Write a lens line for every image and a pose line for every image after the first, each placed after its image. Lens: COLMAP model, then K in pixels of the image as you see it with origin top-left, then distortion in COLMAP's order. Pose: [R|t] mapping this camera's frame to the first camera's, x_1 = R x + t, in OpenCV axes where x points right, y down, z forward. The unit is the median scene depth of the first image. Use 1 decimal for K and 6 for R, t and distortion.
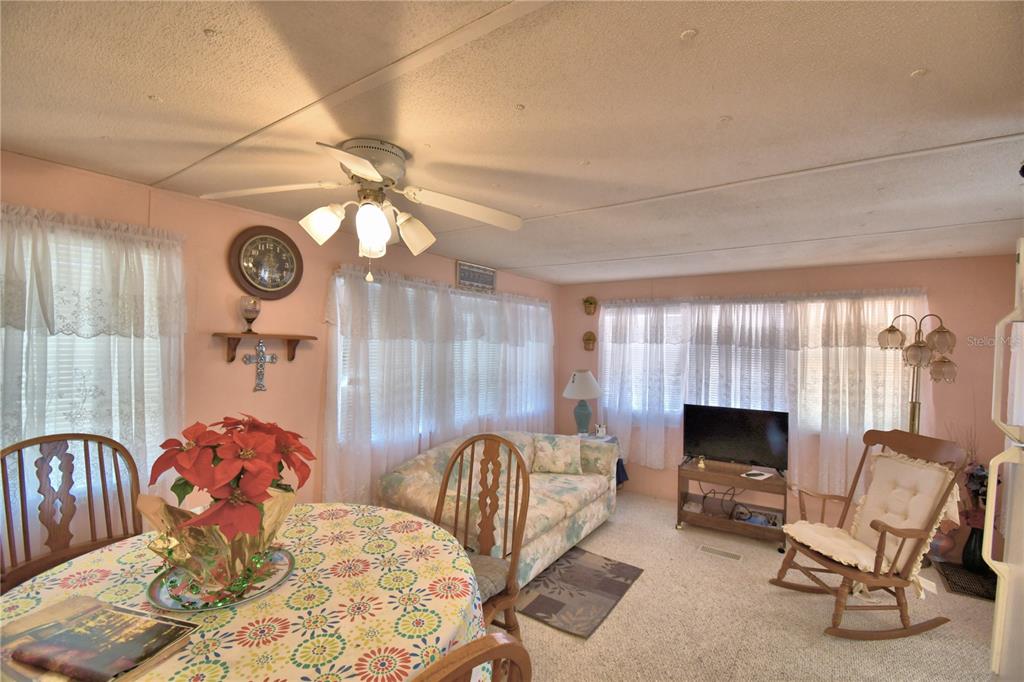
lens RADIAL K [[449.1, 0, 500.3], [0, 449.1, 341.0], [0, 0, 1]] dist [0.003770, -0.015231]
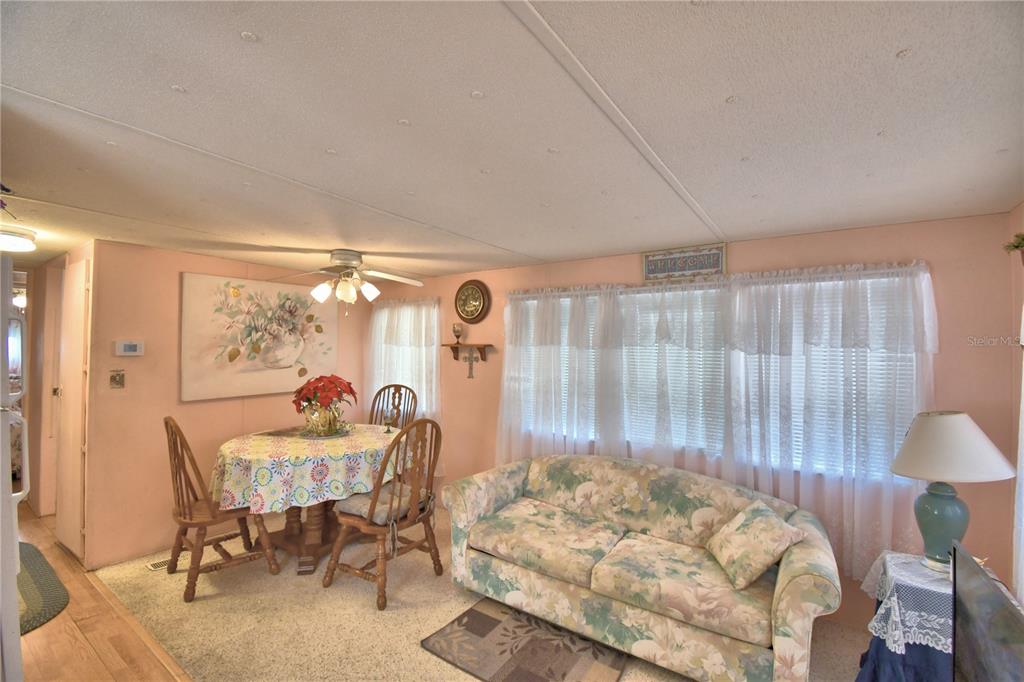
lens RADIAL K [[449.1, 0, 514.0], [0, 449.1, 343.9], [0, 0, 1]] dist [0.003770, -0.015231]
pose [[0.018187, -0.029505, -0.999399, 0.946489], [-0.008800, 0.999521, -0.029669, 0.026271], [0.999796, 0.009334, 0.017918, 0.935425]]
